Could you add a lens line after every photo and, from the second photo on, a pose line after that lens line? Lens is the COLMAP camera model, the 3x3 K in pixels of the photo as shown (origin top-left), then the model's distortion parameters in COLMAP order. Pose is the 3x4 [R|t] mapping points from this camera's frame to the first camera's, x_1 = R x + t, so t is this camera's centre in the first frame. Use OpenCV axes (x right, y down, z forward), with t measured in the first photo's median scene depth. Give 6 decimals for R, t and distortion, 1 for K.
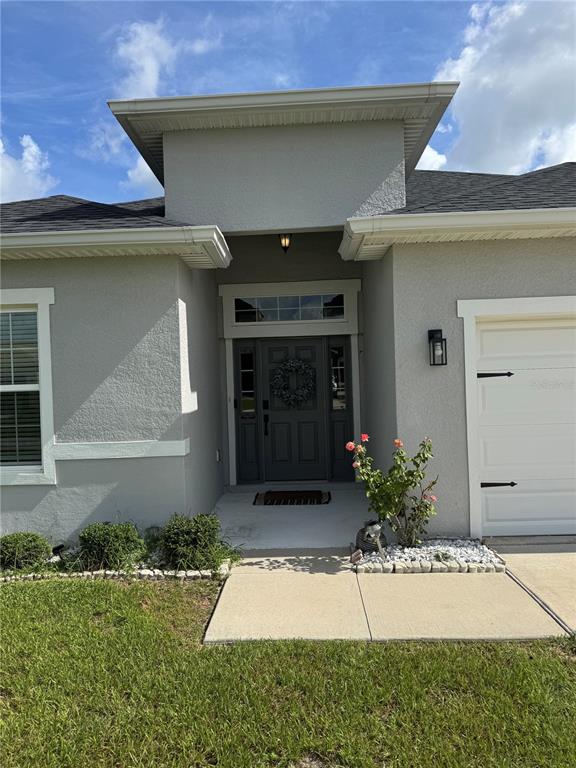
lens RADIAL K [[539.2, 0, 287.0], [0, 539.2, 386.2], [0, 0, 1]] dist [0.139313, -0.255468]
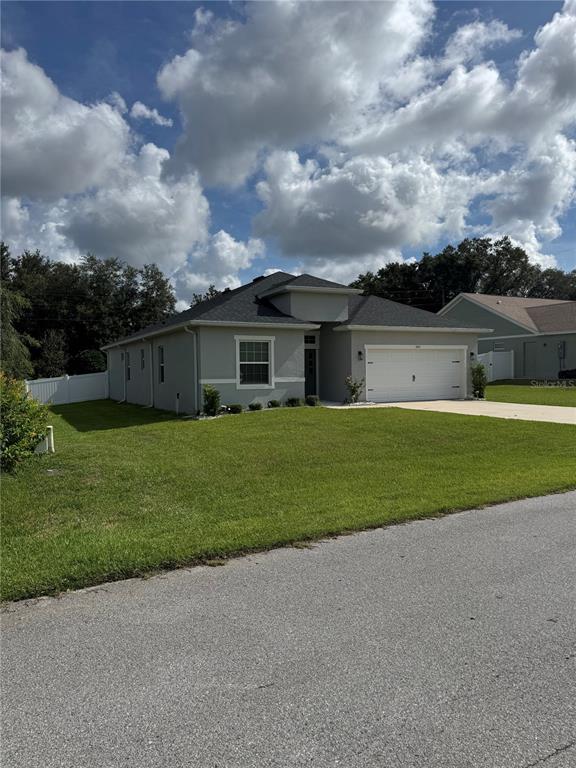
lens RADIAL K [[539.2, 0, 287.0], [0, 539.2, 386.2], [0, 0, 1]] dist [0.139313, -0.255468]
pose [[0.880470, 0.009042, 0.474017, -2.081678], [-0.014927, 0.999851, 0.008654, 0.127811], [-0.473868, -0.014695, 0.880473, -2.265496]]
